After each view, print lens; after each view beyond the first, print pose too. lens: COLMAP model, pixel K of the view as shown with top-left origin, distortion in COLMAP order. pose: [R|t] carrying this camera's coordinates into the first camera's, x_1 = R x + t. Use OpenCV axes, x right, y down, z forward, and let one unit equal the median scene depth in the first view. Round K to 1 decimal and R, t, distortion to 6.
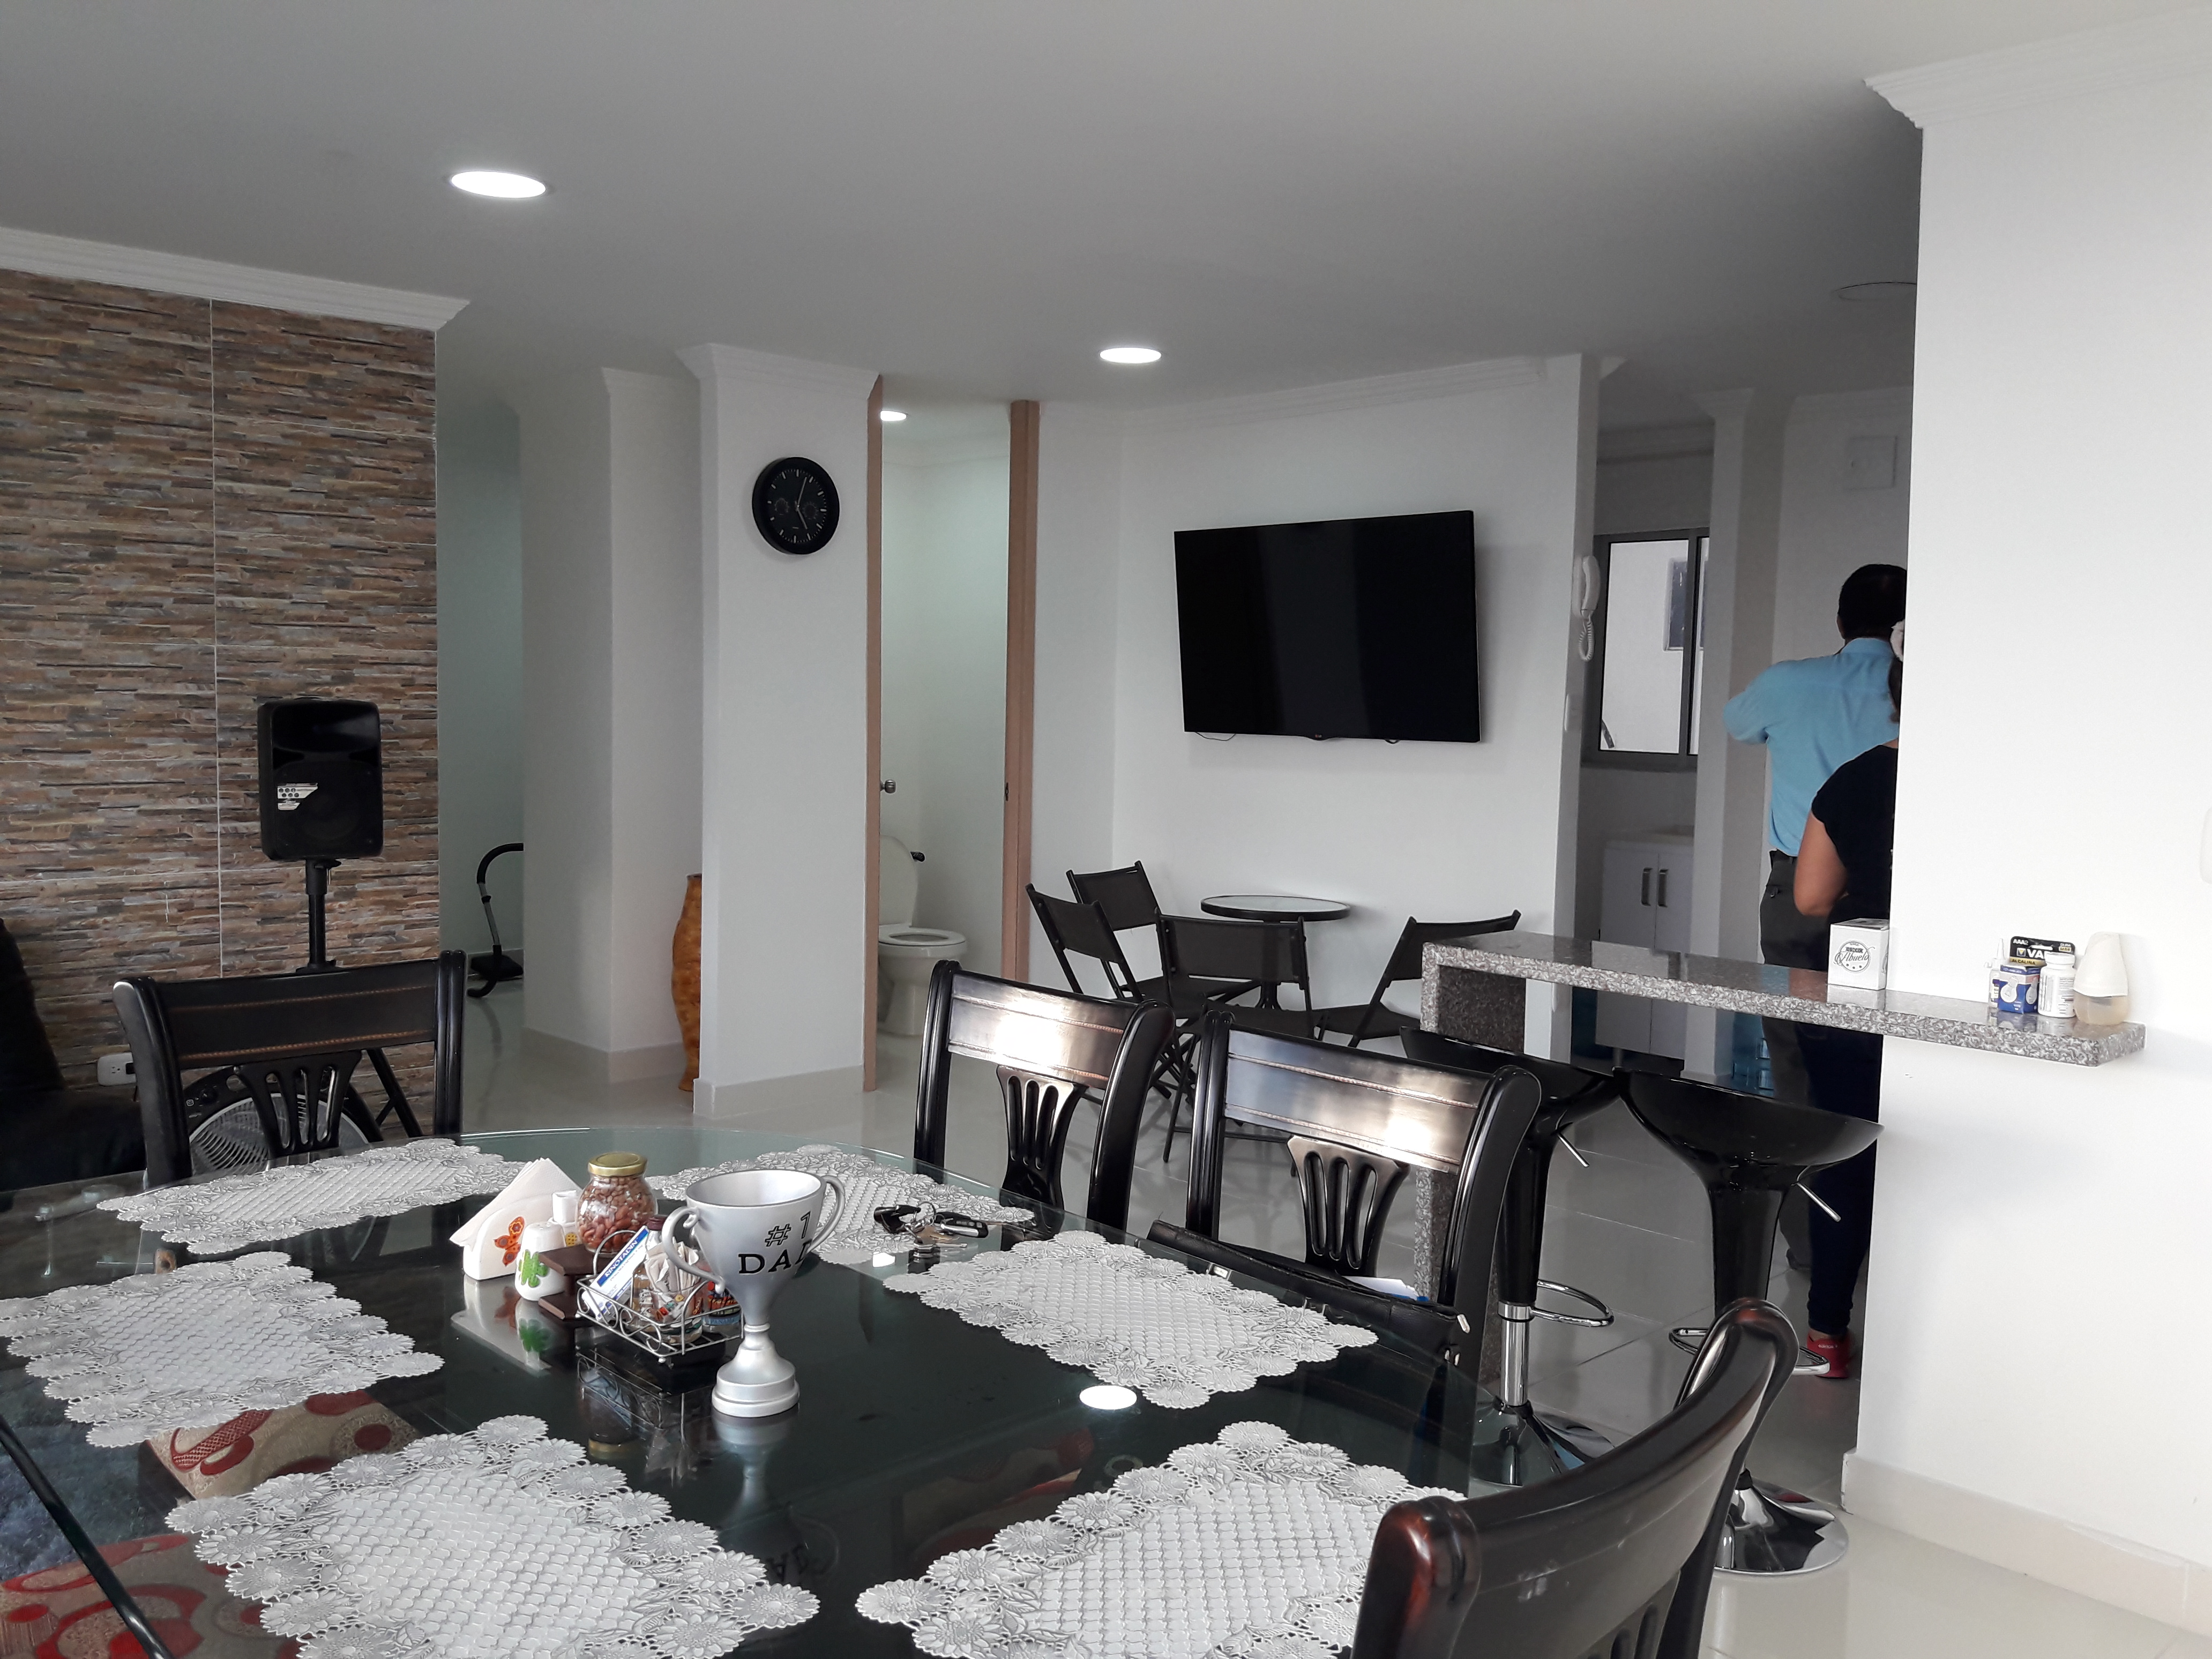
lens RADIAL K [[1854.9, 0, 1085.9], [0, 1854.9, 831.4], [0, 0, 1]] dist [0.000573, -0.004144]
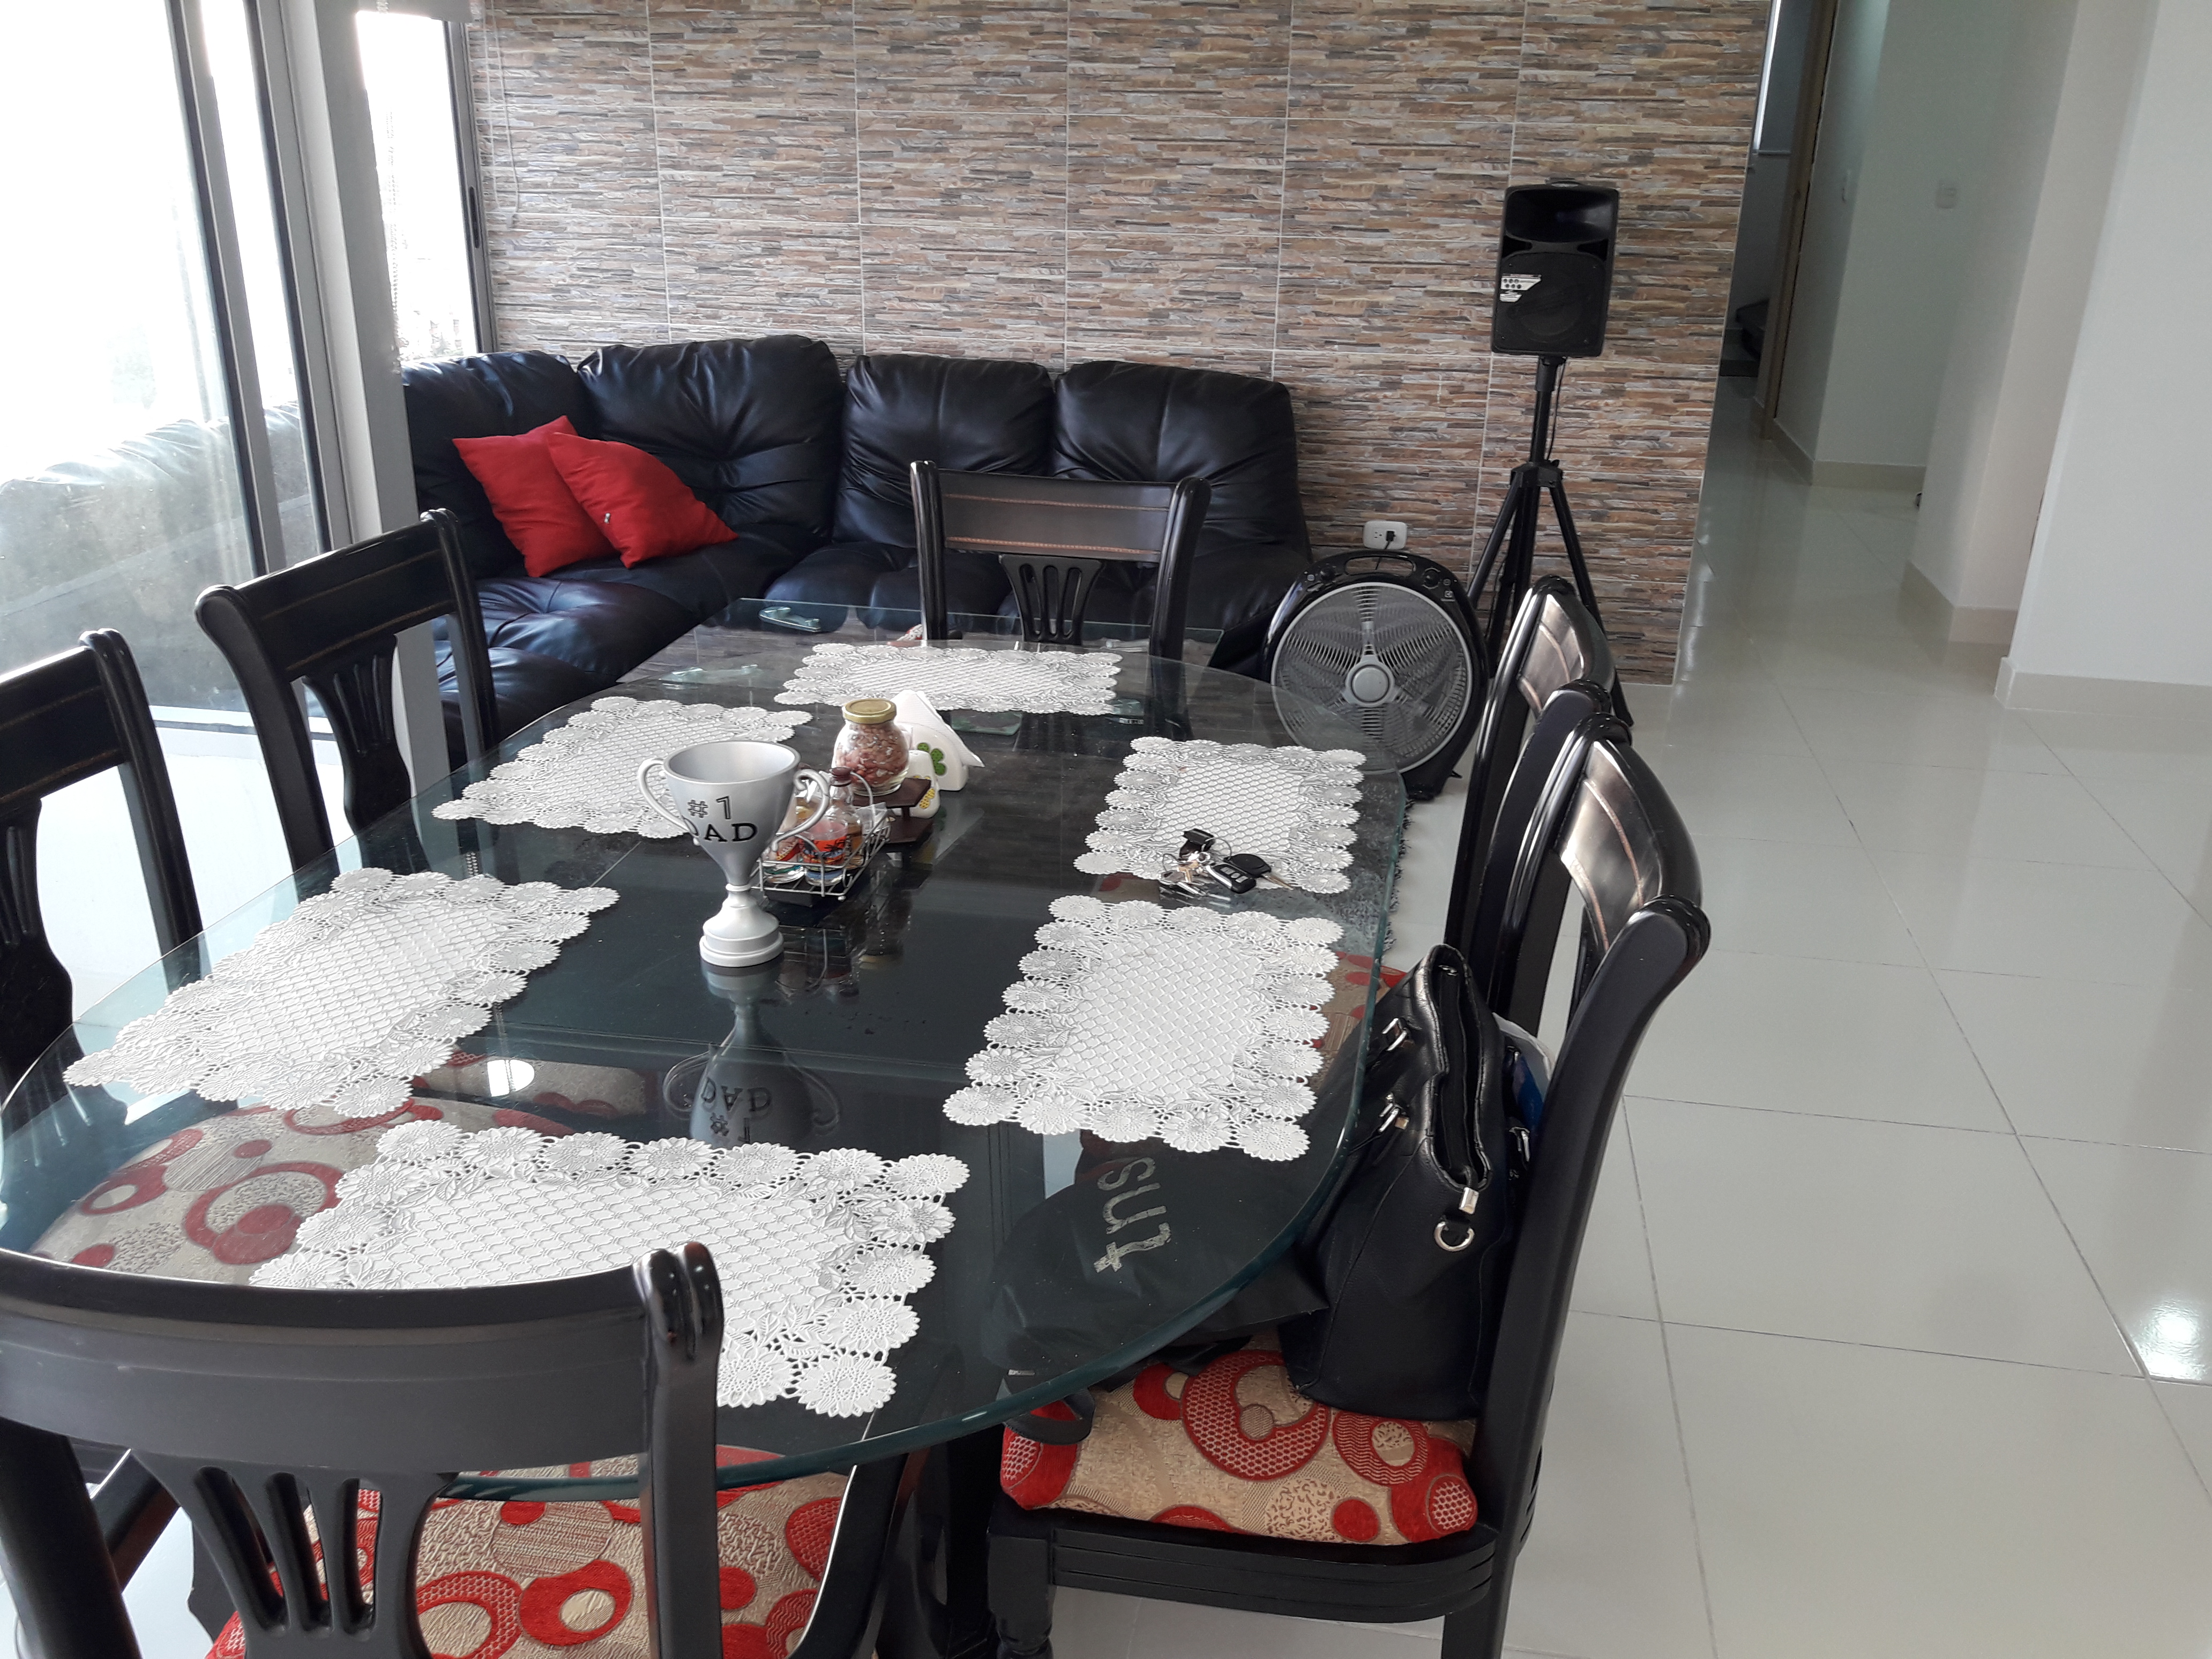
lens RADIAL K [[1792.3, 0, 1098.8], [0, 1792.3, 851.1], [0, 0, 1]] dist [0.193459, -0.561871]
pose [[0.597532, 0.299005, -0.744010, 0.247203], [-0.065199, 0.942918, 0.326580, -0.036967], [0.799190, -0.146633, 0.582919, 0.198452]]
